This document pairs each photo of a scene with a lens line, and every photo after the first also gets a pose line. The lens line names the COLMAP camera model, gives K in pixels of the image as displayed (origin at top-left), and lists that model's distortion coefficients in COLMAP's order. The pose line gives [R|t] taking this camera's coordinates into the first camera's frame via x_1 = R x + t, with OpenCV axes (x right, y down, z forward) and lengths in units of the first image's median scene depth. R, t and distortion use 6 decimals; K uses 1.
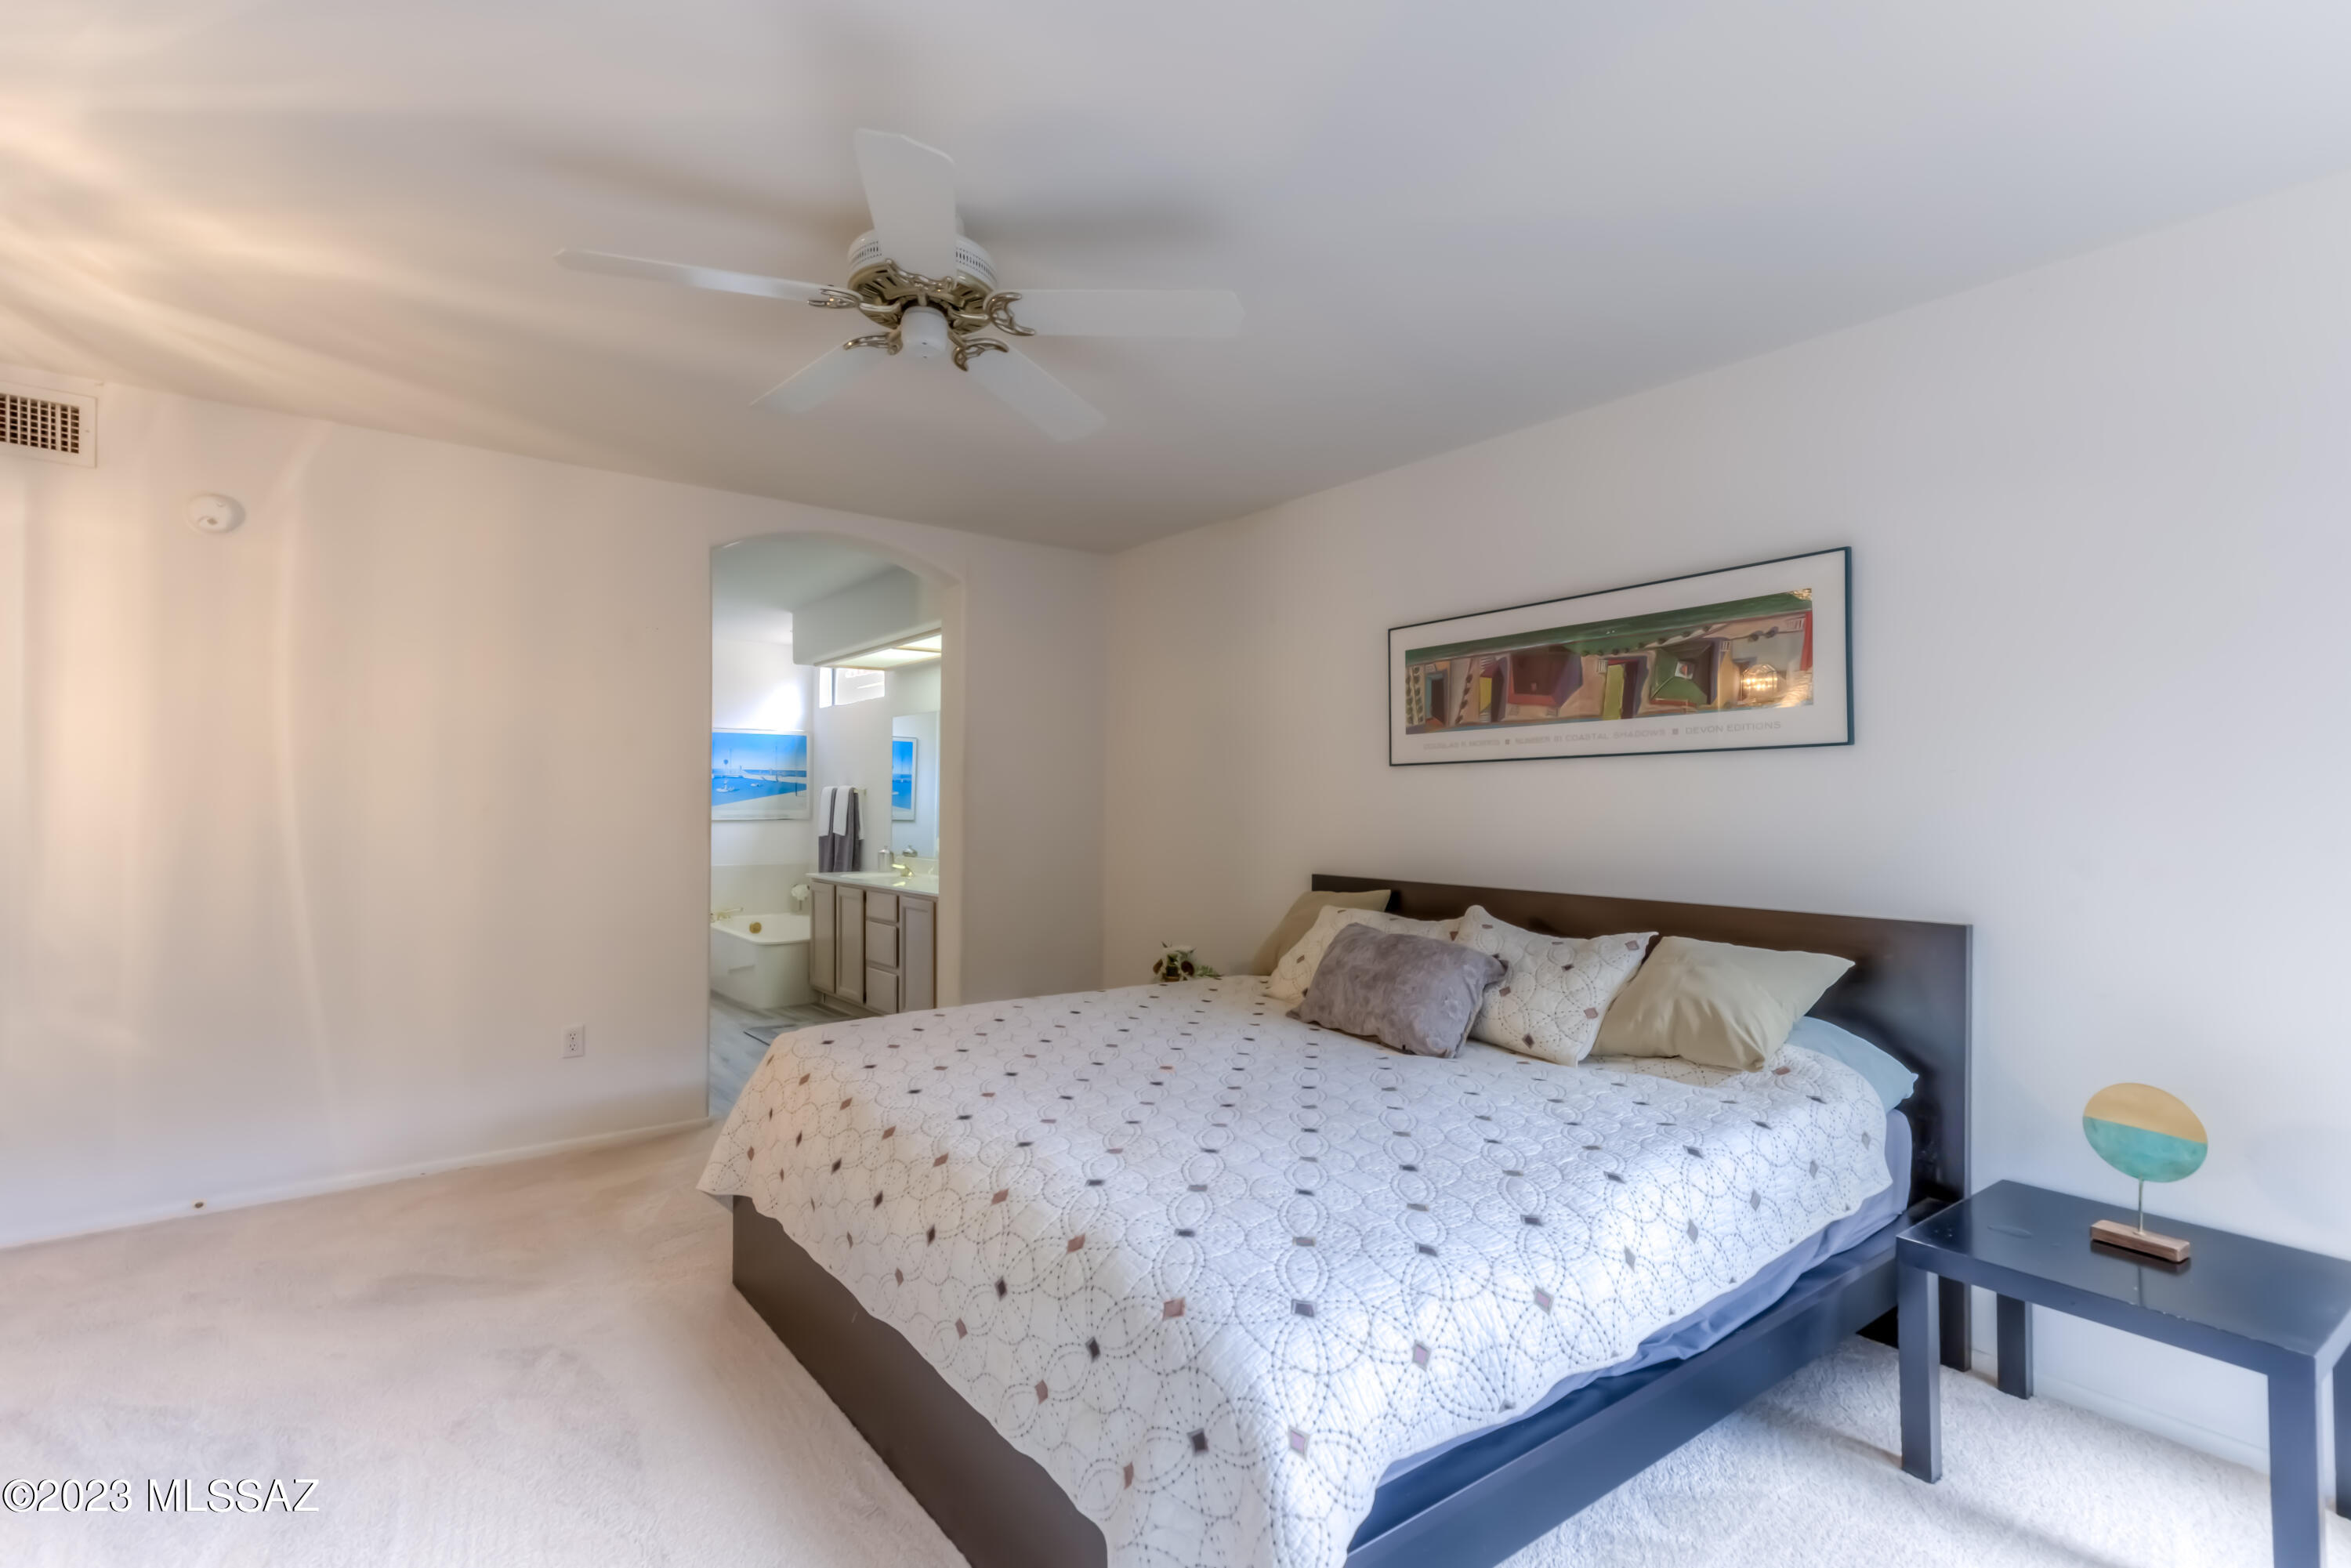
lens RADIAL K [[1111.2, 0, 1198.1], [0, 1111.2, 793.6], [0, 0, 1]] dist [0.015684, -0.000220]
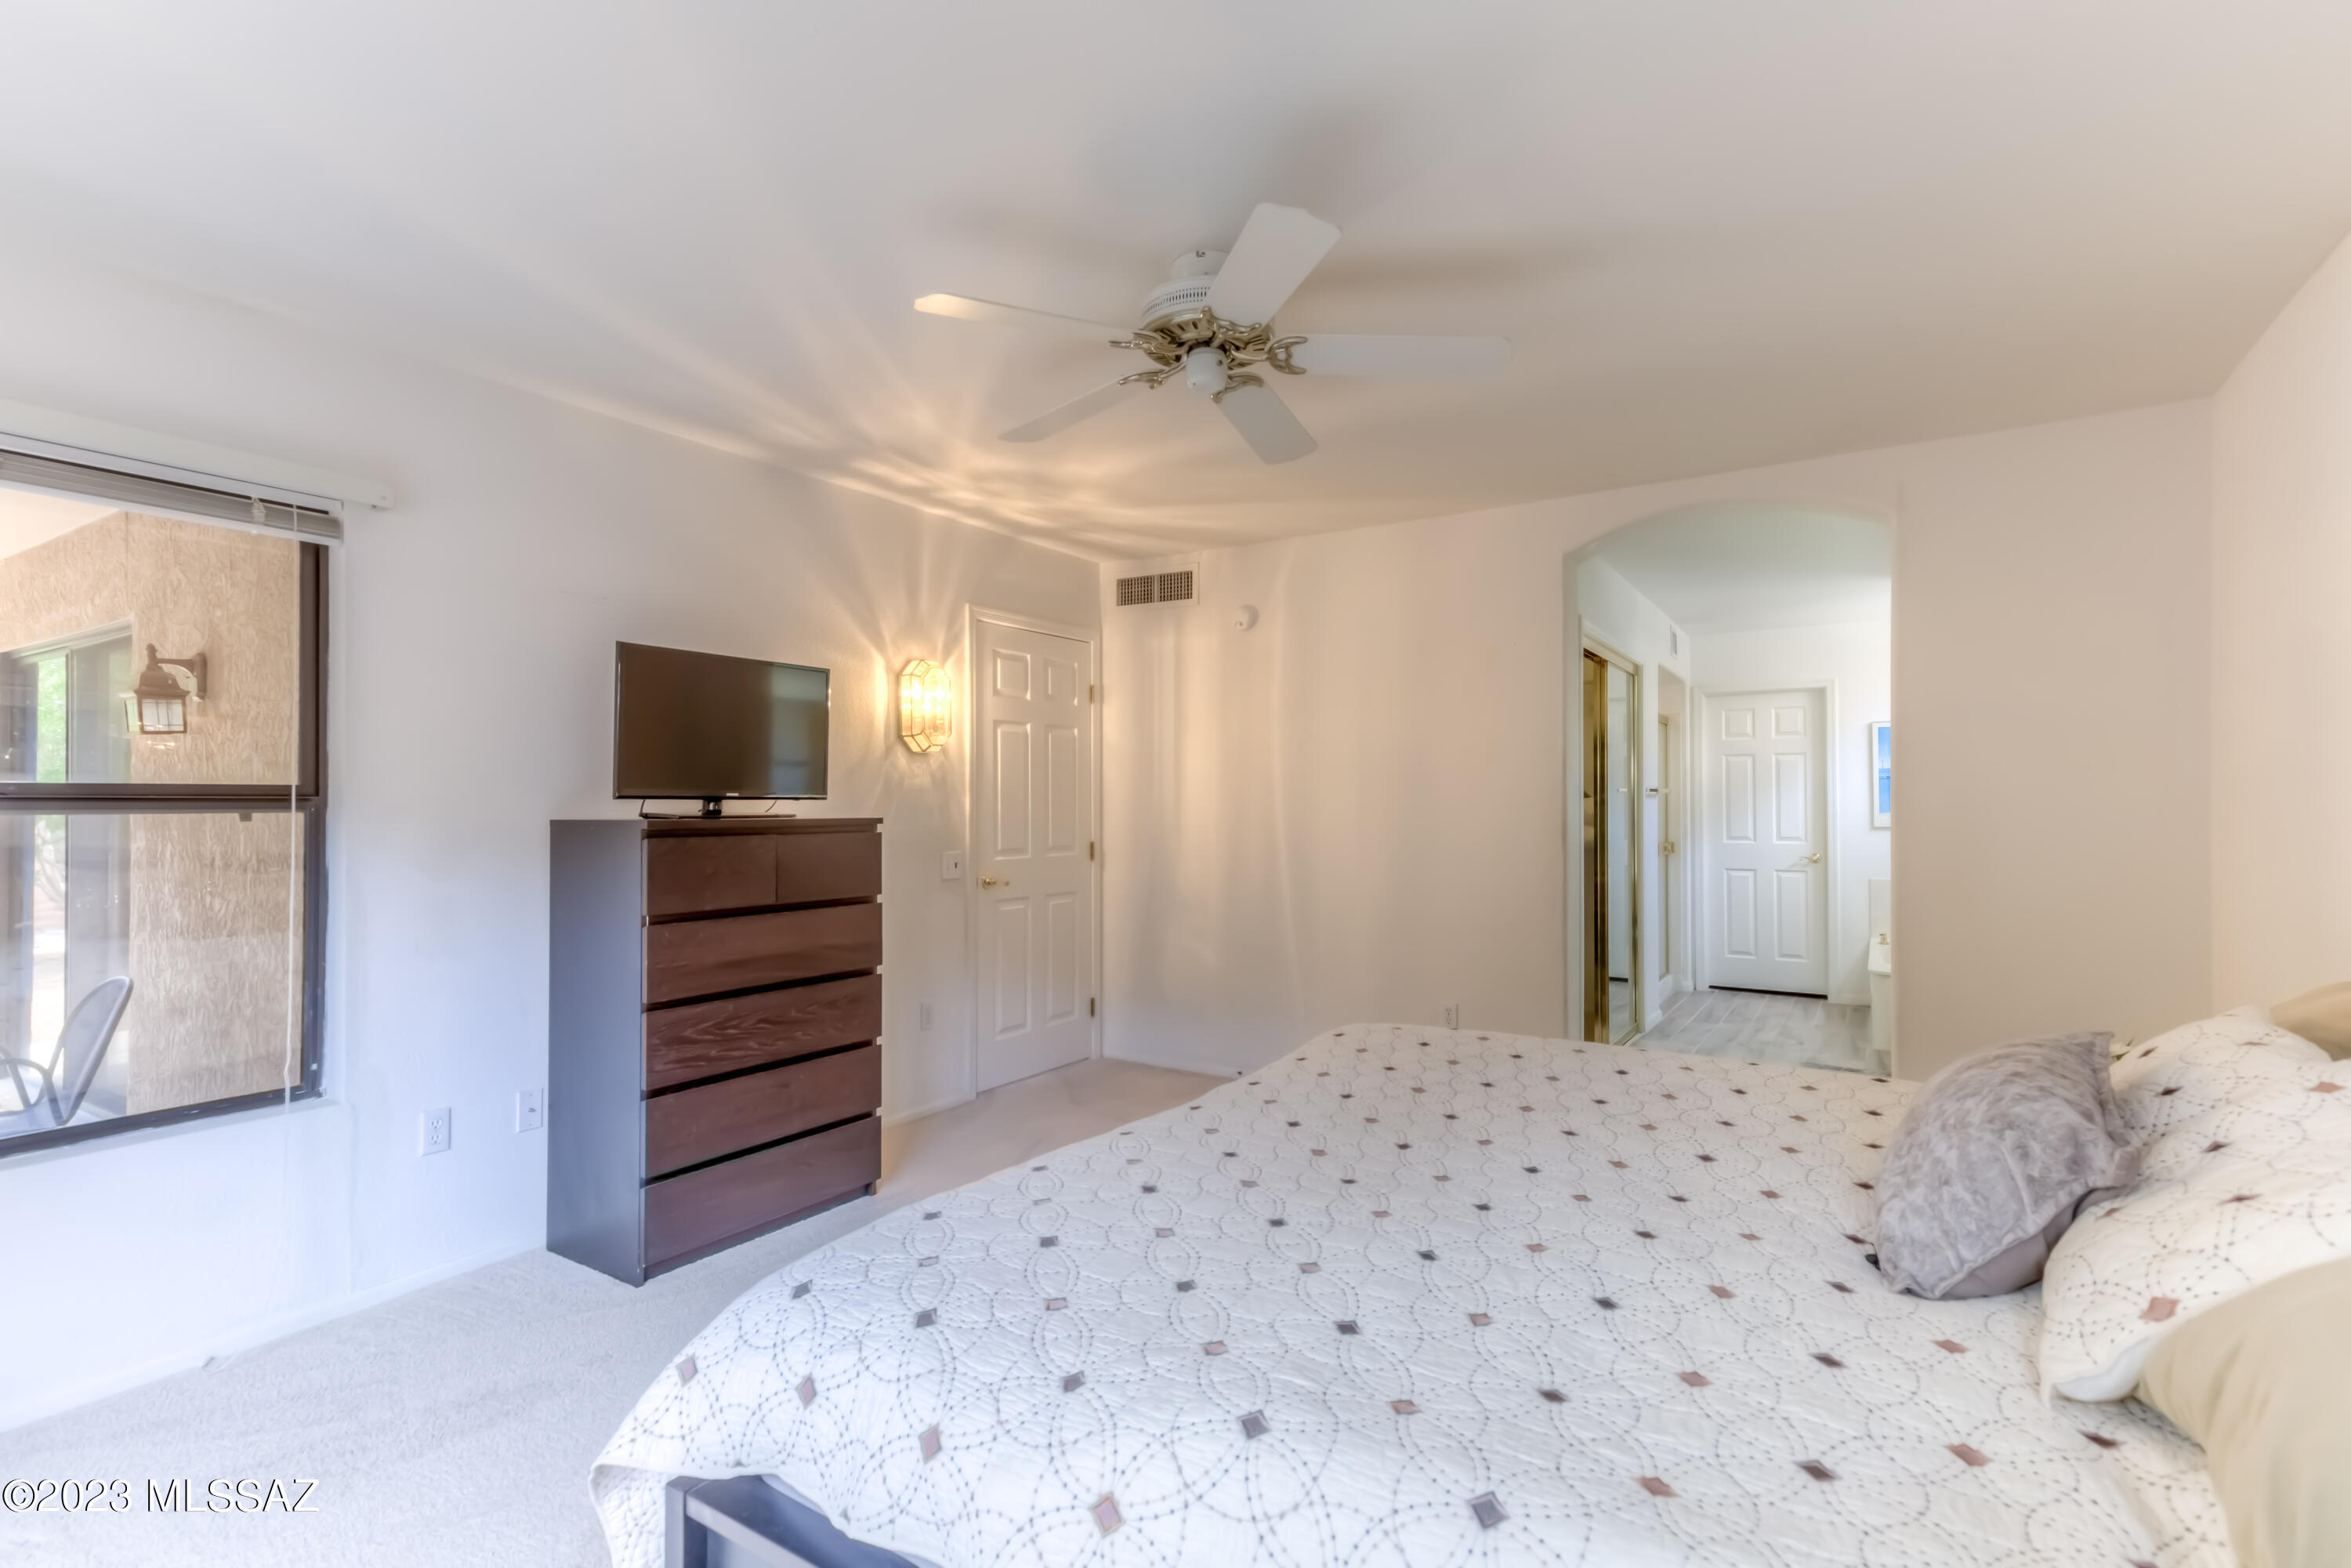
lens RADIAL K [[1111.2, 0, 1187.3], [0, 1111.2, 792.3], [0, 0, 1]] dist [0.015684, -0.000220]
pose [[0.337149, -0.015711, -0.941320, 0.221177], [0.010751, 0.999860, -0.012837, 0.002103], [0.941390, -0.005792, 0.337270, 0.180507]]
